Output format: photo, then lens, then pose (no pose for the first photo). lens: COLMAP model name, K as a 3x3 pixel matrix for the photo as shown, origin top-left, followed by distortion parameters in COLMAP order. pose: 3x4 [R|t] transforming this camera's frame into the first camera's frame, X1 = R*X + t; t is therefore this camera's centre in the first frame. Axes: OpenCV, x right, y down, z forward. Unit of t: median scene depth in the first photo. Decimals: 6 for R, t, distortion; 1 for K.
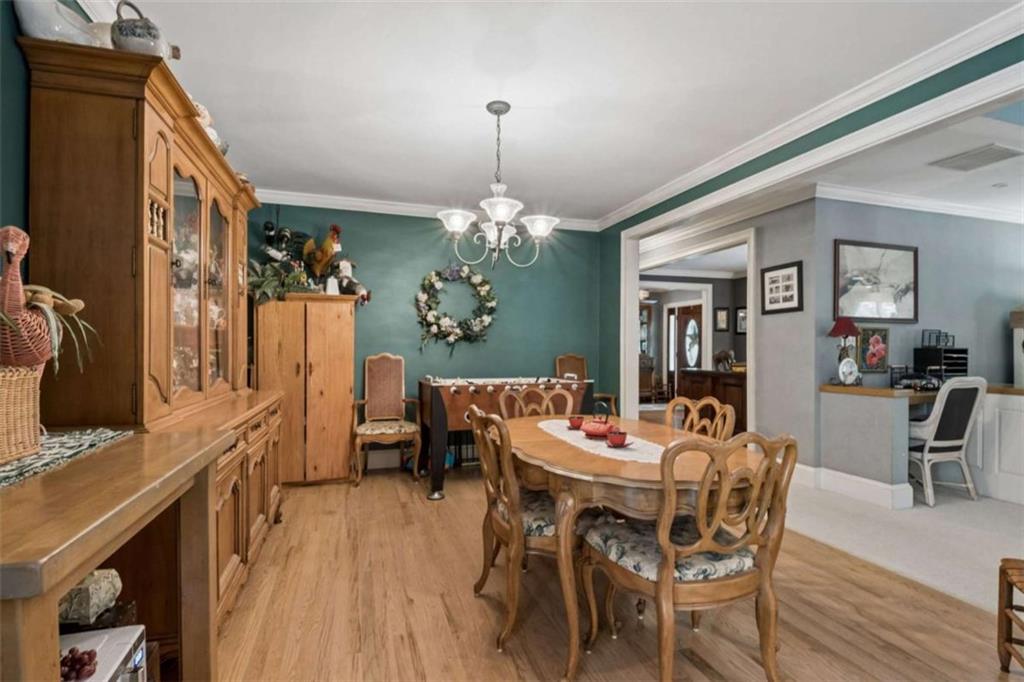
lens RADIAL K [[468.3, 0, 500.3], [0, 468.3, 345.2], [0, 0, 1]] dist [0.015588, -0.022177]
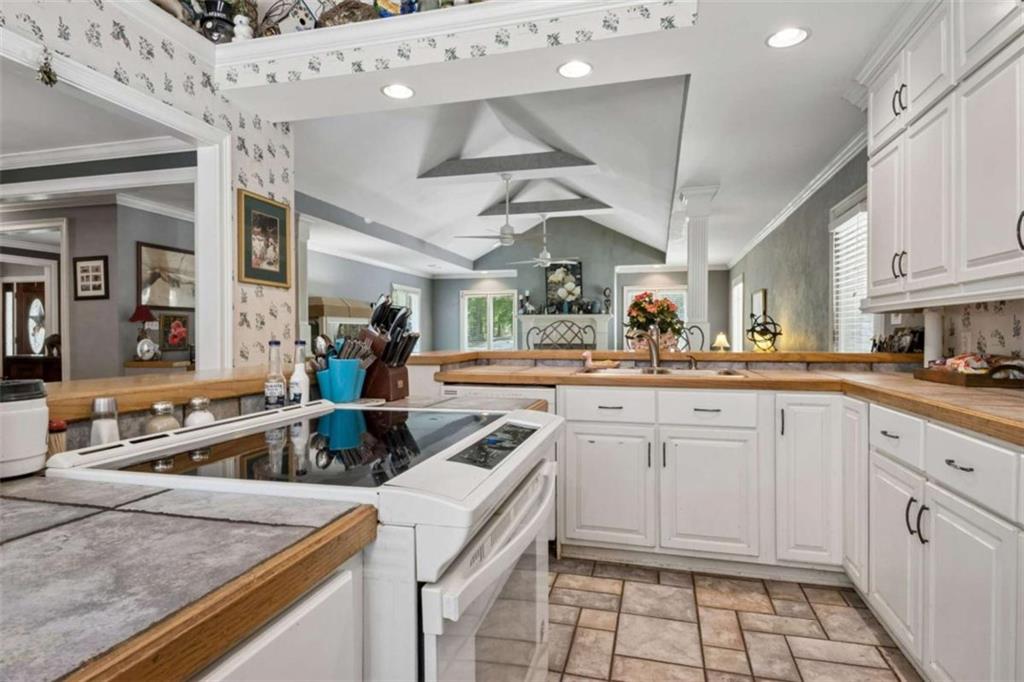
lens RADIAL K [[552.8, 0, 512.0], [0, 552.8, 341.0], [0, 0, 1]] dist [0.054636, -0.043524]
pose [[0.518388, -0.015686, 0.855002, -0.030559], [-0.000941, 0.999821, 0.018913, 0.003672], [-0.855145, -0.010609, 0.518280, -0.567899]]
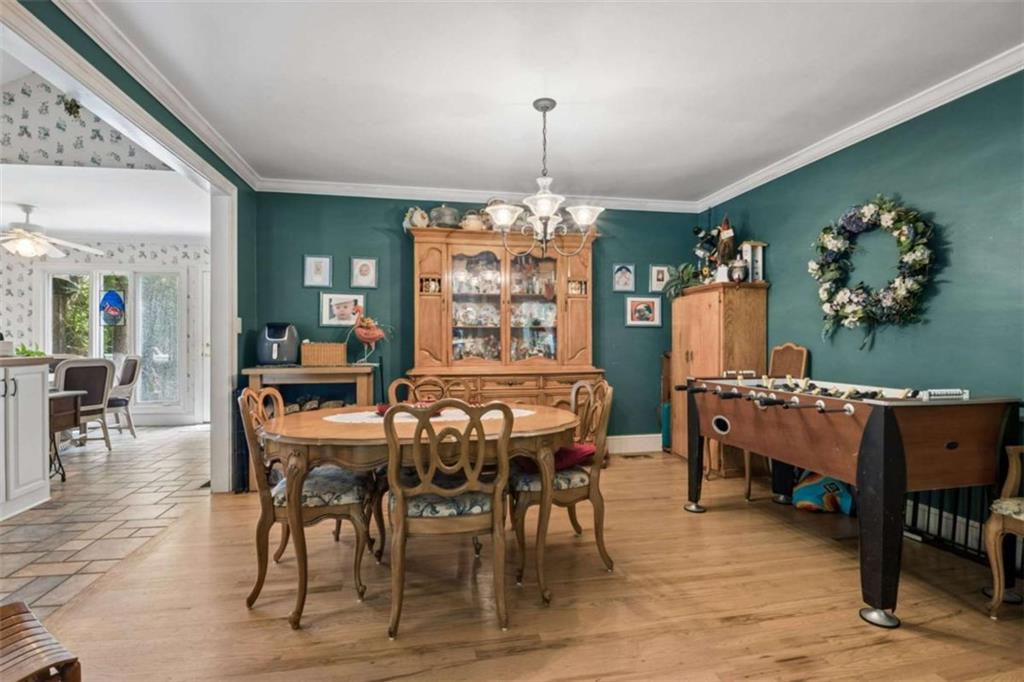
lens RADIAL K [[479.3, 0, 496.9], [0, 479.3, 338.3], [0, 0, 1]] dist [-0.001449, -0.012862]
pose [[-0.121021, -0.007163, -0.992624, 0.676667], [0.006372, 0.999948, -0.007993, 0.013523], [0.992630, -0.007293, -0.120969, 0.659297]]
